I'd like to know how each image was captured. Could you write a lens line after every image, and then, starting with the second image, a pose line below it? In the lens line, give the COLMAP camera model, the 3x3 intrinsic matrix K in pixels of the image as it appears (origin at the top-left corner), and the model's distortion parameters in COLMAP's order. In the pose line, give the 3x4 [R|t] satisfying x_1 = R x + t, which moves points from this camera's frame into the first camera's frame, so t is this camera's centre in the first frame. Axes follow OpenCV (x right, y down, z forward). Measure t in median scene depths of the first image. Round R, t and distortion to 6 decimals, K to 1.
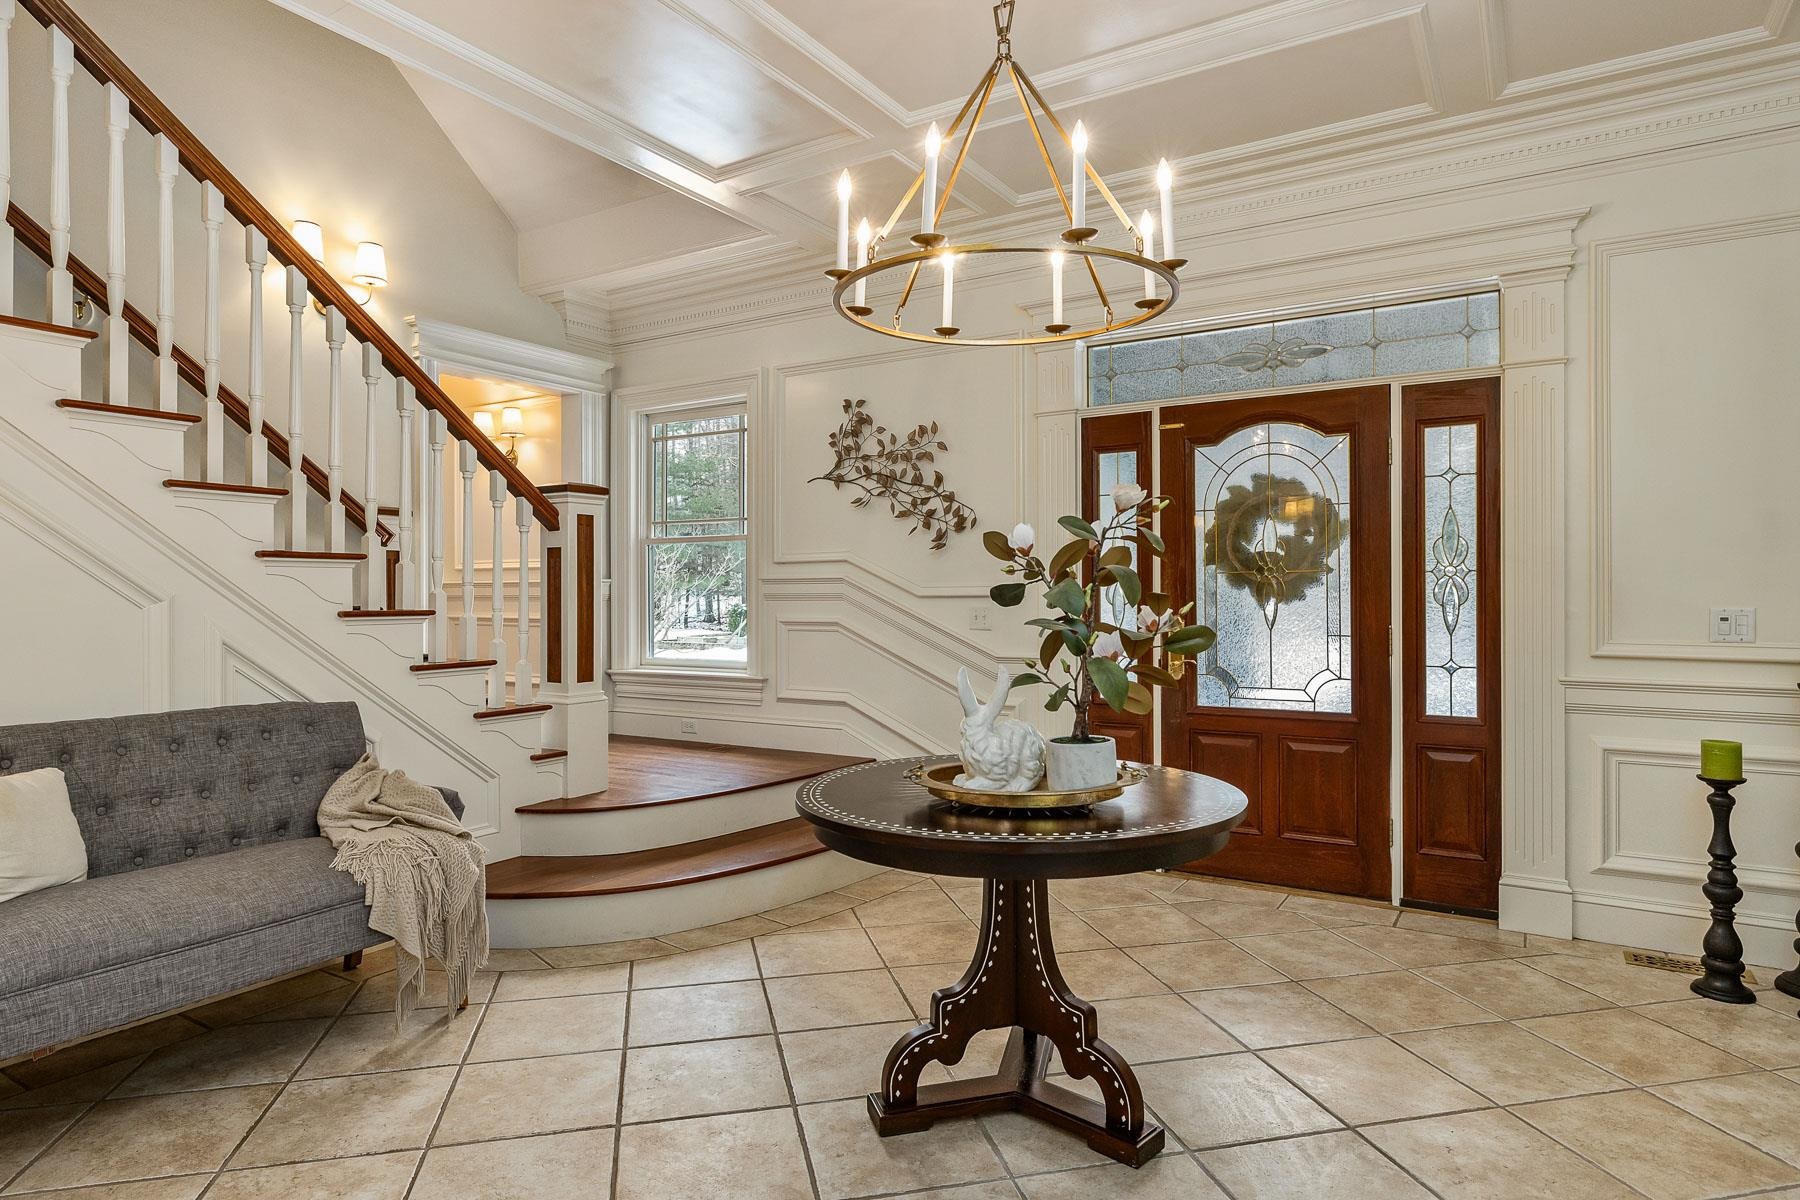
lens RADIAL K [[1011.2, 0, 911.2], [0, 1011.2, 598.3], [0, 0, 1]] dist [0.000083, -0.000557]
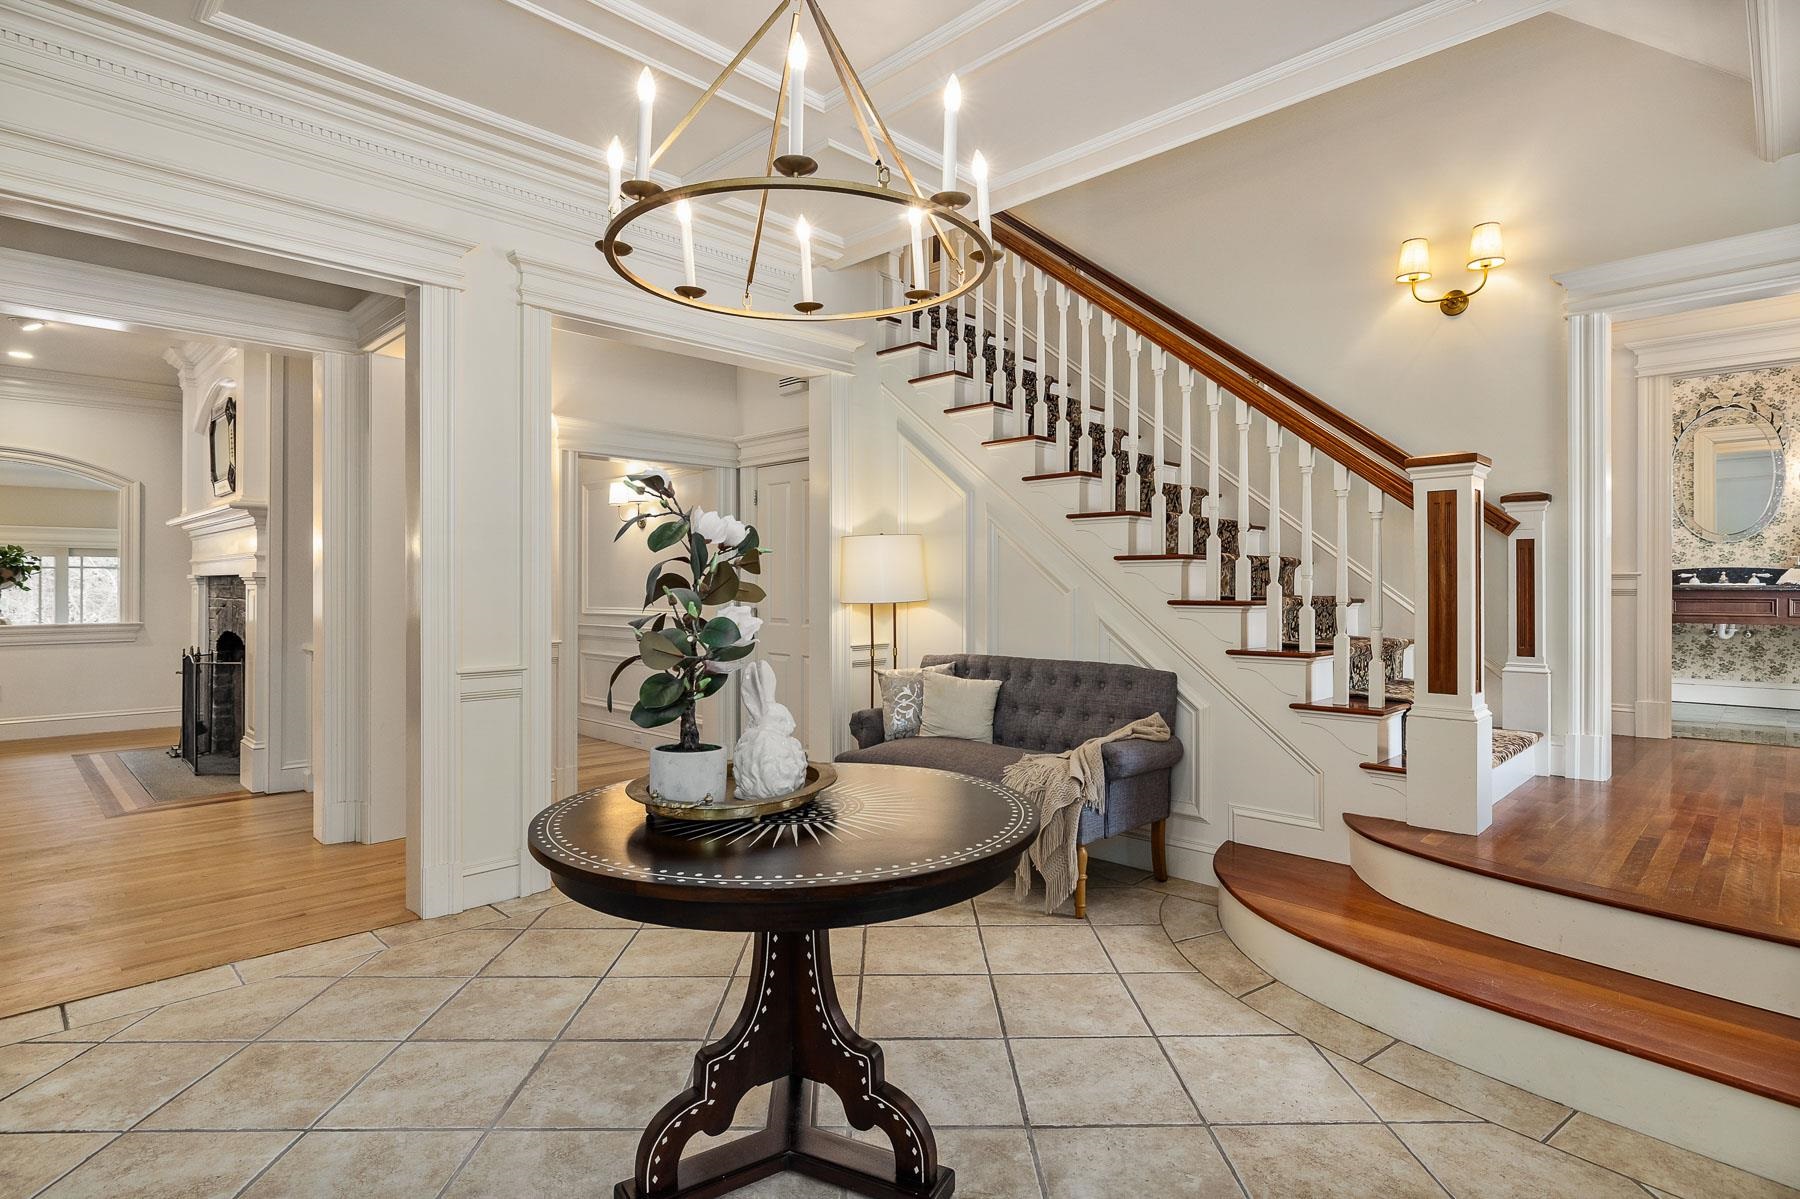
lens RADIAL K [[915.8, 0, 909.6], [0, 915.8, 588.4], [0, 0, 1]] dist [0.000815, 0.000089]
pose [[-0.213708, 0.002797, -0.976894, 0.622847], [-0.006821, 0.999967, 0.004355, -0.004750], [0.976874, 0.007595, -0.213682, 0.913889]]
